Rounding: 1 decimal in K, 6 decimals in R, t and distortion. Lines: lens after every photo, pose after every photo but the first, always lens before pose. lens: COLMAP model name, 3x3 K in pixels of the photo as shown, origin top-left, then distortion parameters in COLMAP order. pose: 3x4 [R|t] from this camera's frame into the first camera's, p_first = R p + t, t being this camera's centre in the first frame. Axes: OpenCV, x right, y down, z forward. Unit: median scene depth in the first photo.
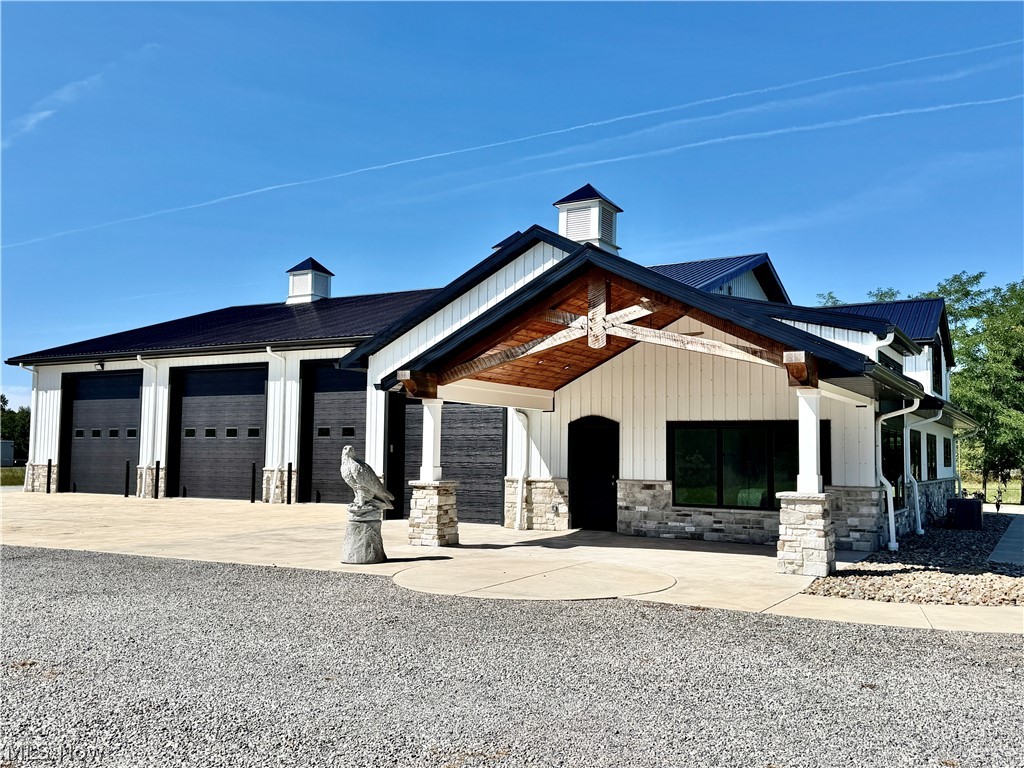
lens RADIAL K [[904.0, 0, 547.0], [0, 904.0, 379.4], [0, 0, 1]] dist [0.032324, -0.033797]
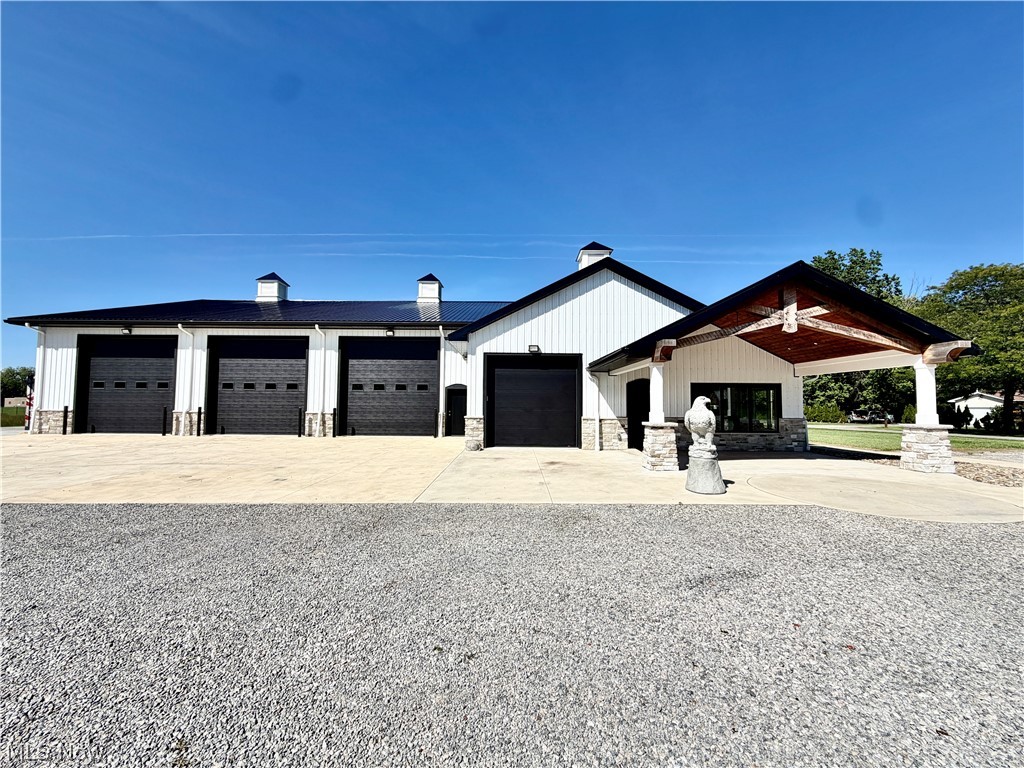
lens RADIAL K [[409.5, 0, 510.0], [0, 409.5, 377.3], [0, 0, 1]] dist [-0.003613, 0.000871]
pose [[0.882435, 0.027608, 0.469624, -0.306965], [-0.038384, 0.999173, 0.013384, 0.022297], [-0.468867, -0.029837, 0.882765, 0.277323]]
